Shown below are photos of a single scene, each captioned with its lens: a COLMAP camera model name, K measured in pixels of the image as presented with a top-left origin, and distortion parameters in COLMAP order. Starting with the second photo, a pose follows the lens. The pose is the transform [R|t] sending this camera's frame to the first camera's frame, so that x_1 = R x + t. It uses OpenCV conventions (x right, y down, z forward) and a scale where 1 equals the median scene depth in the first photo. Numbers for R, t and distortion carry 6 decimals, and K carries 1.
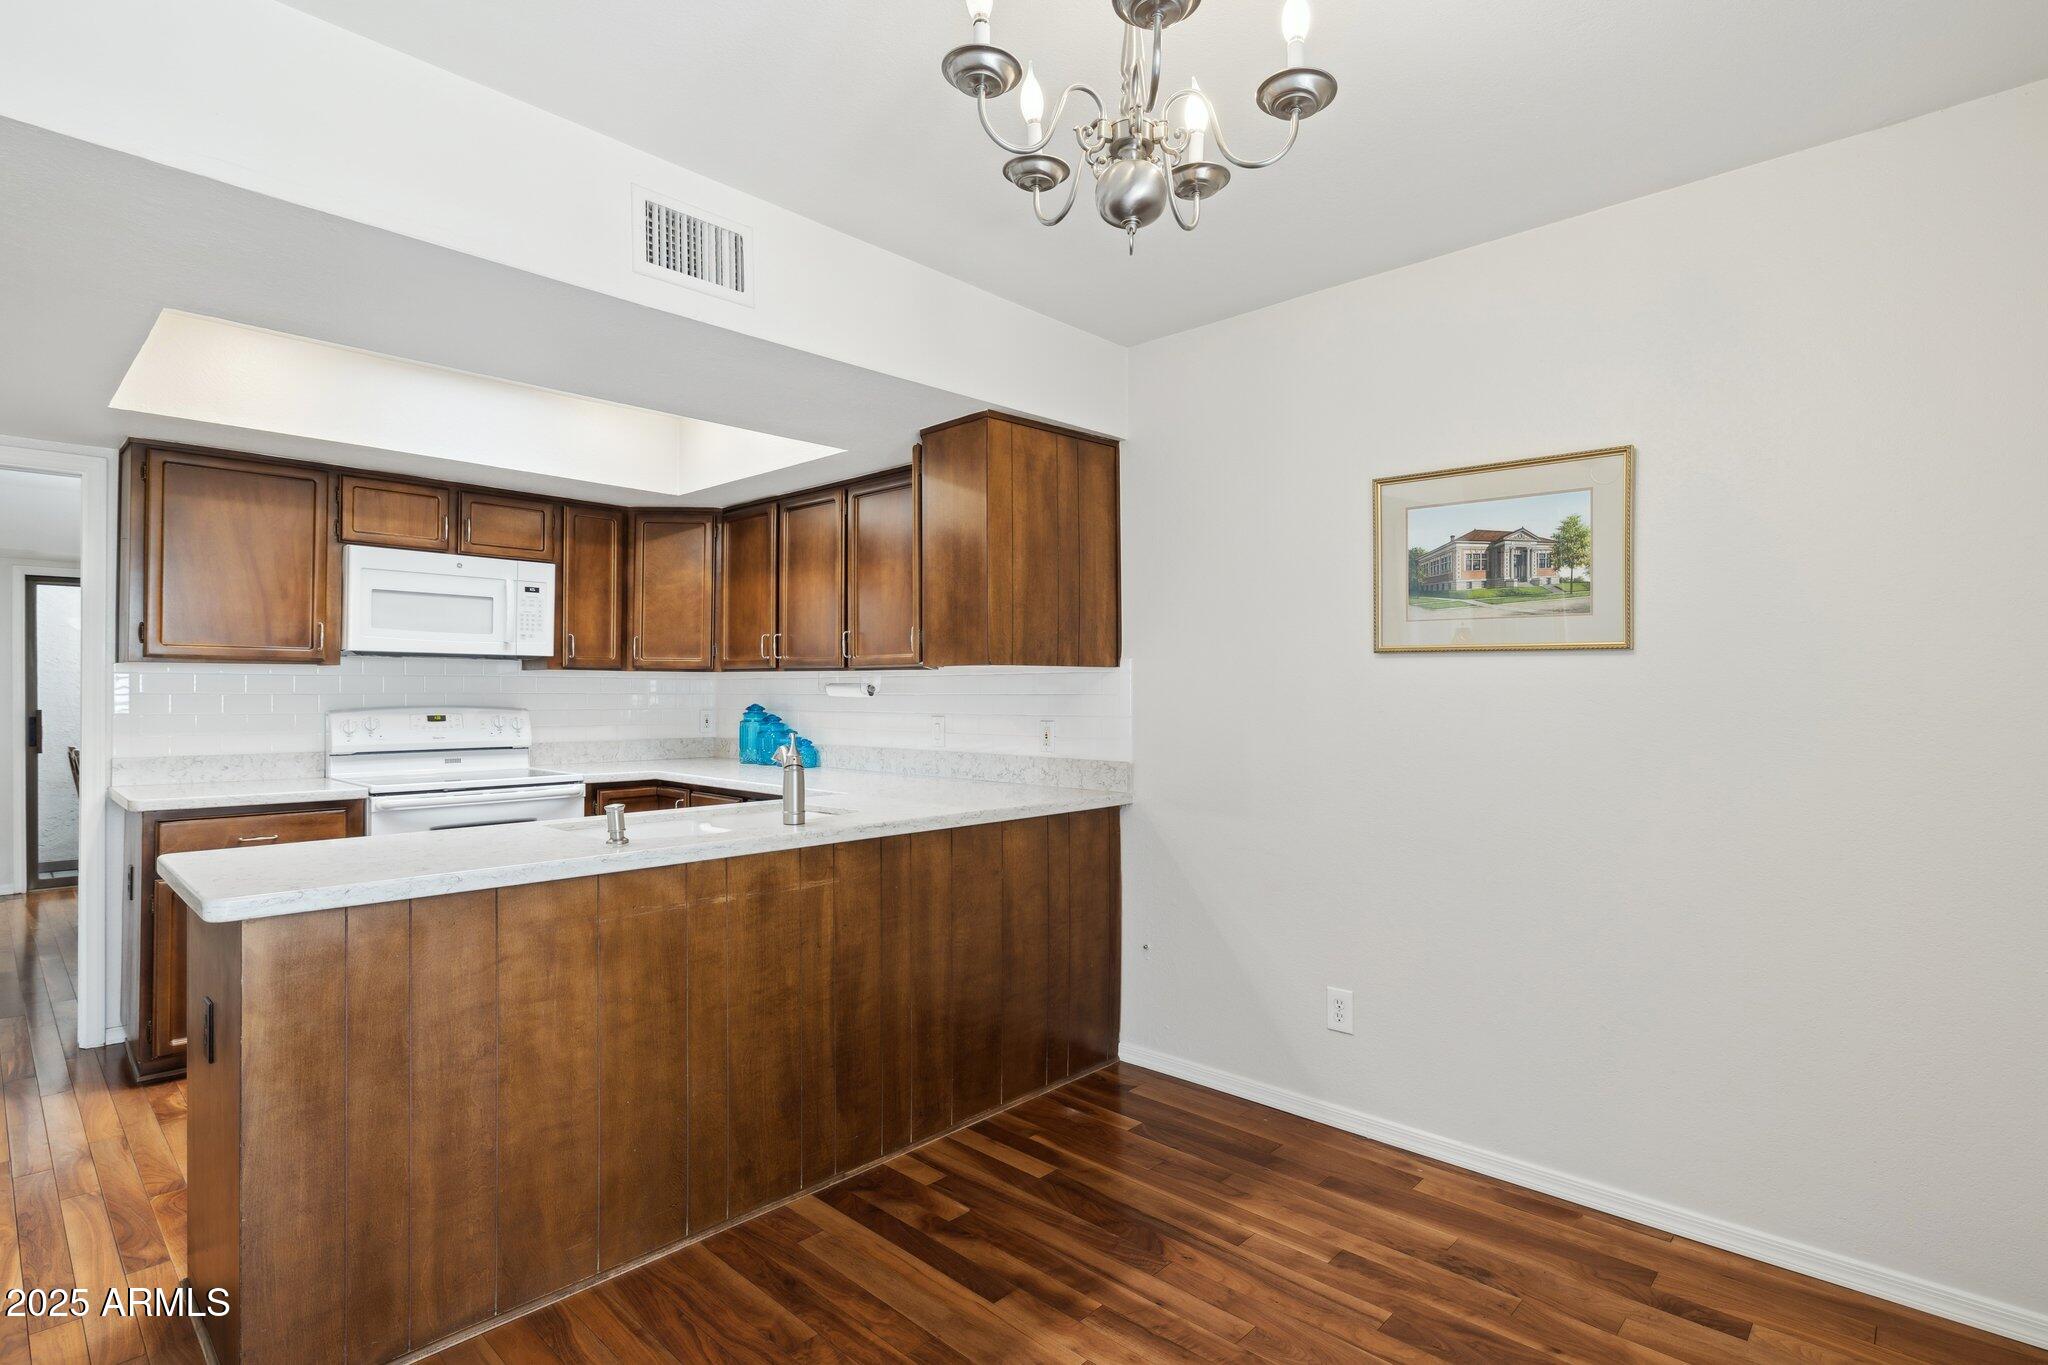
lens RADIAL K [[1017.0, 0, 1023.7], [0, 1017.0, 681.5], [0, 0, 1]] dist [-0.002202, 0.000142]
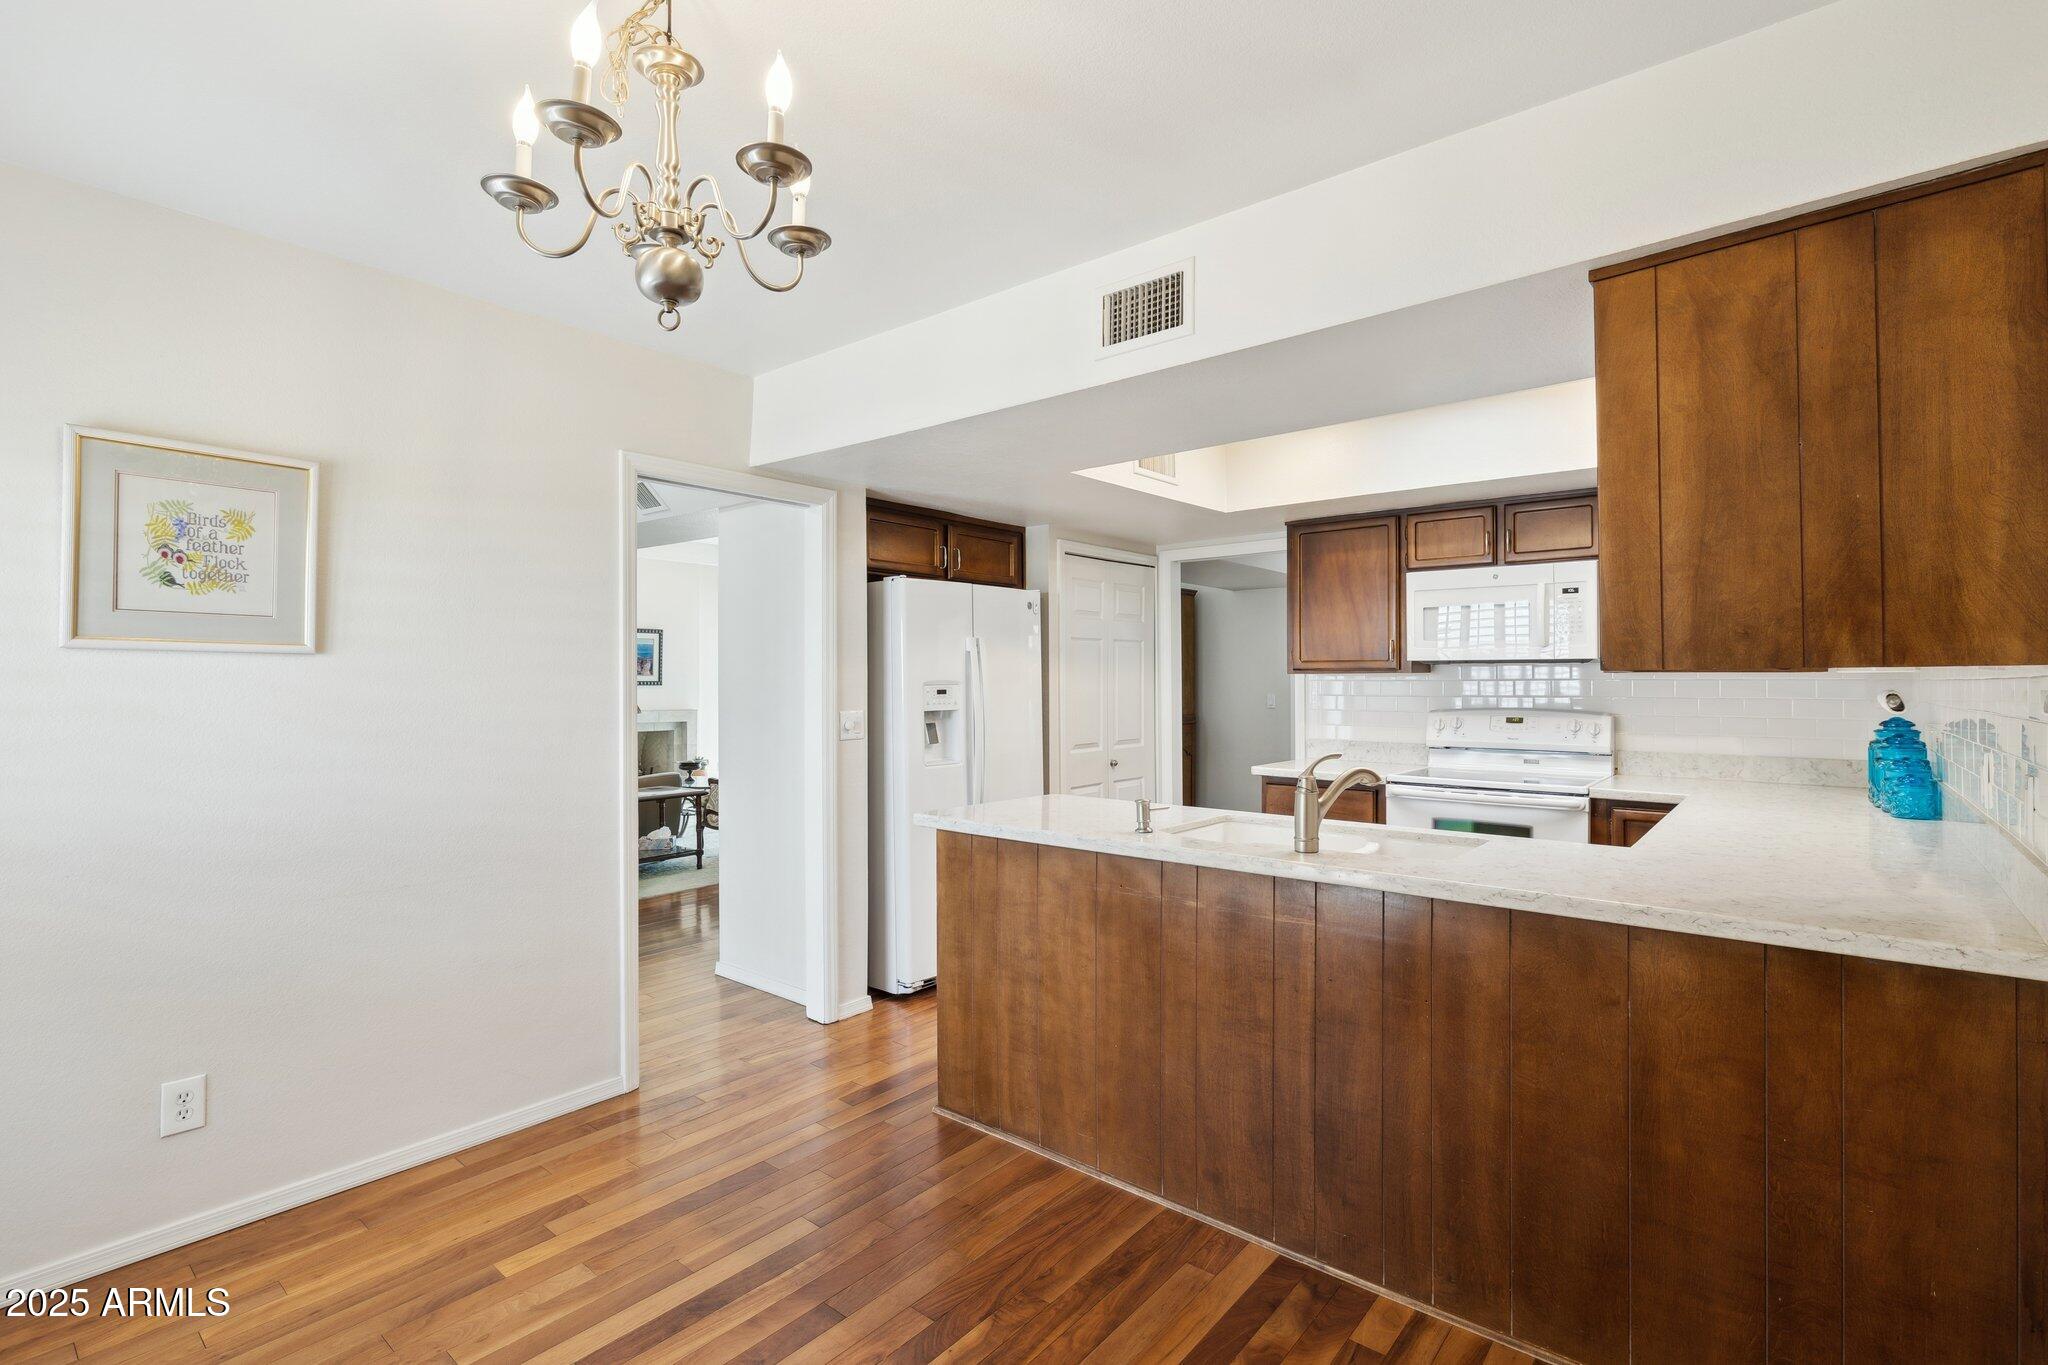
lens RADIAL K [[944.0, 0, 1026.4], [0, 944.0, 674.7], [0, 0, 1]] dist [-0.004087, 0.000719]
pose [[0.062830, -0.009091, -0.997983, 0.507667], [0.012238, 0.999890, -0.008338, -0.012785], [0.997949, -0.011689, 0.062934, 0.579844]]
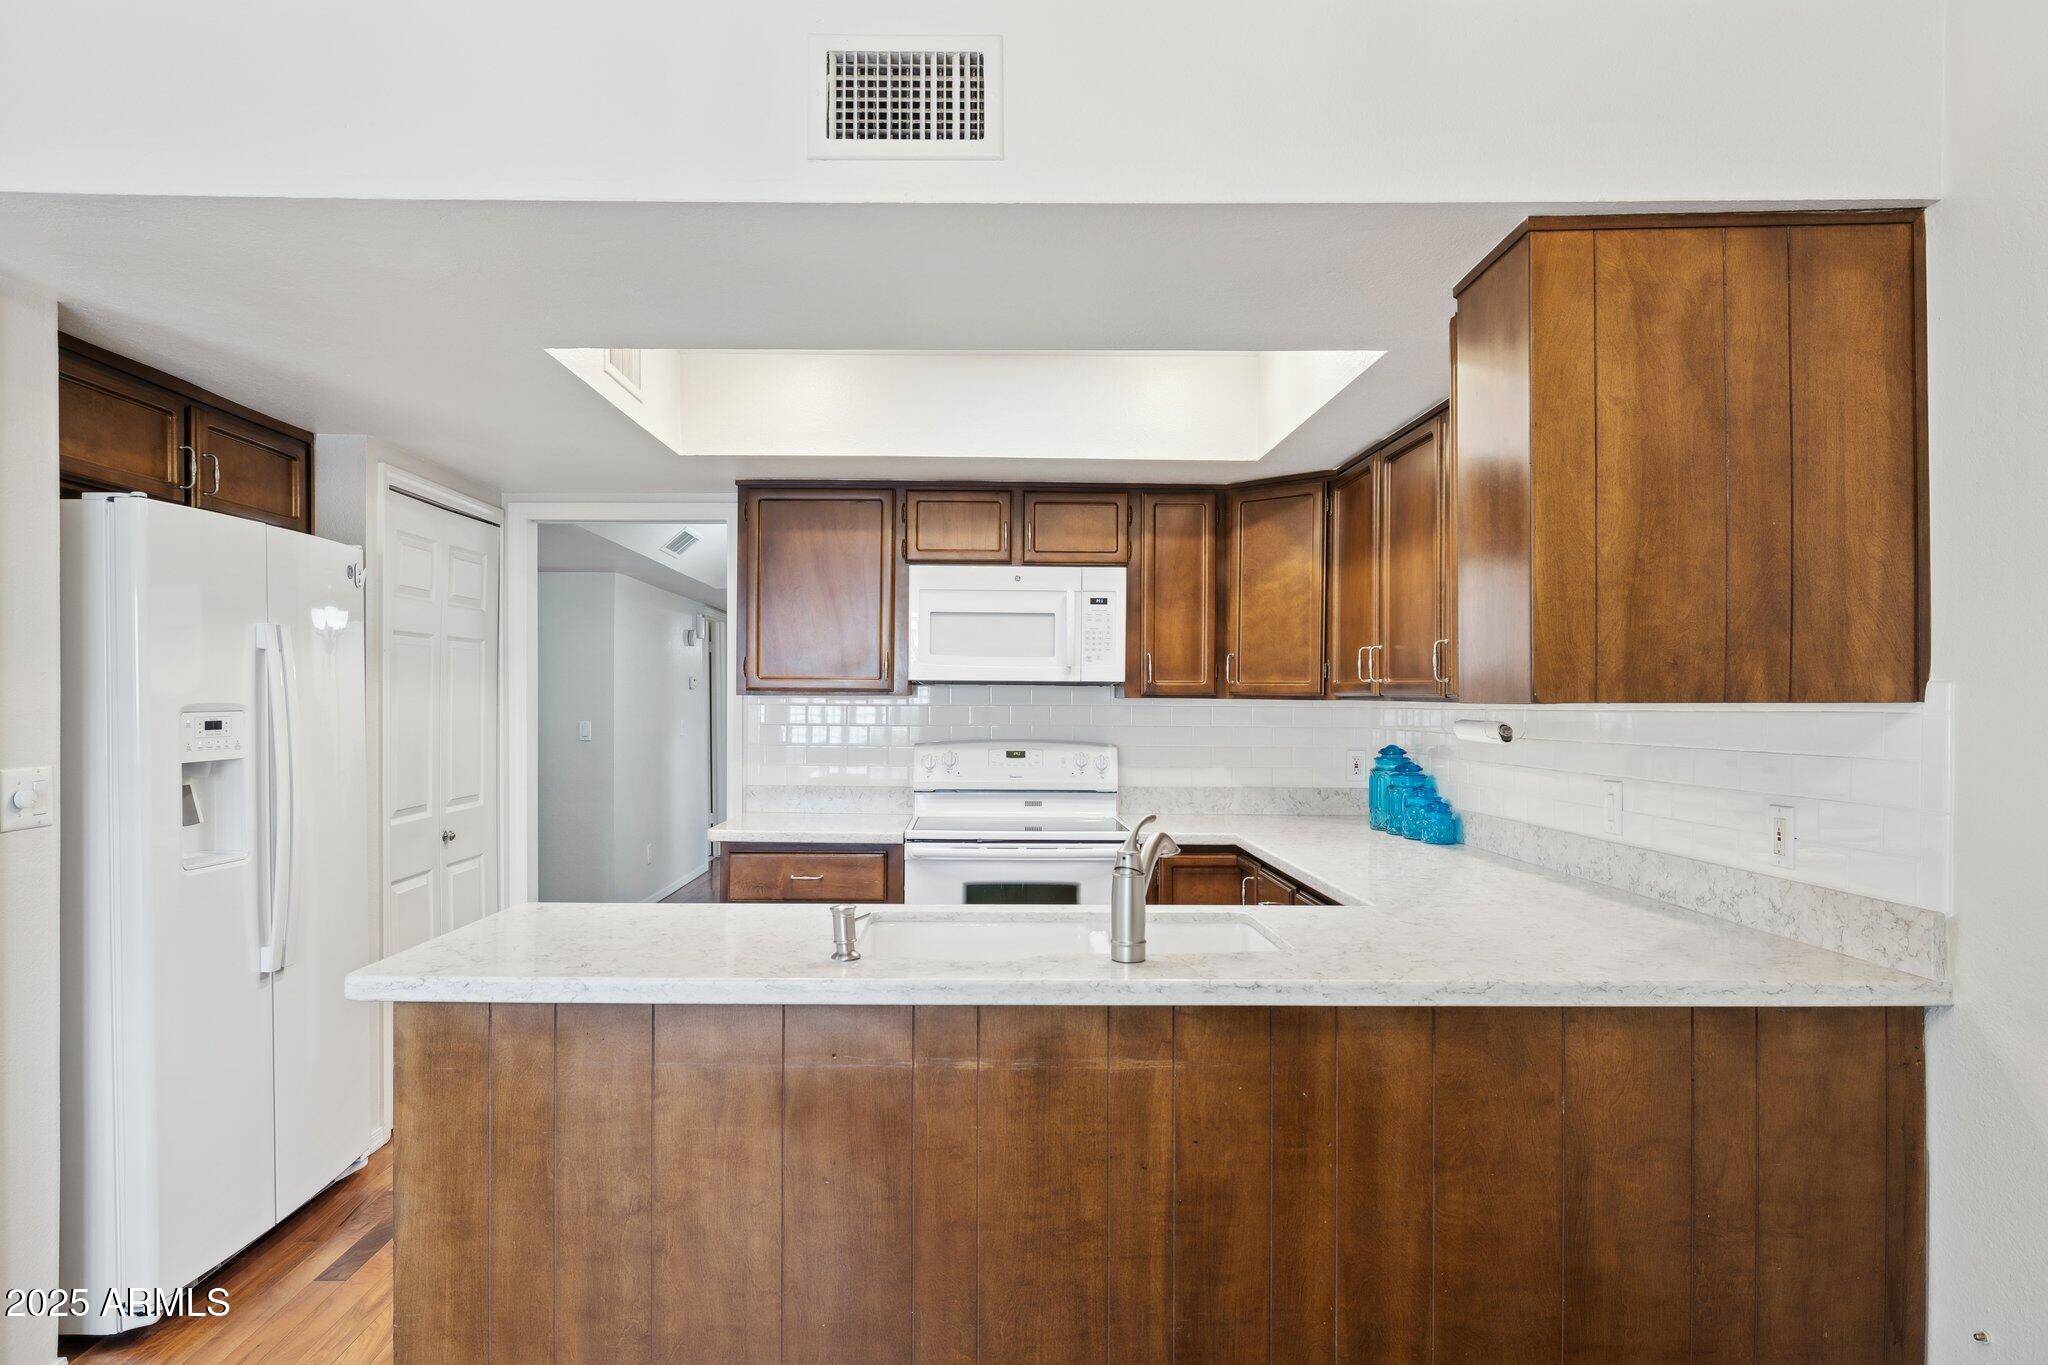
lens RADIAL K [[1215.7, 0, 977.0], [0, 1215.7, 702.2], [0, 0, 1]] dist [-0.004969, 0.001312]
pose [[0.689524, 0.002049, -0.724260, 0.212768], [0.004094, 0.999969, 0.006727, -0.021269], [0.724252, -0.007603, 0.689494, 0.344200]]
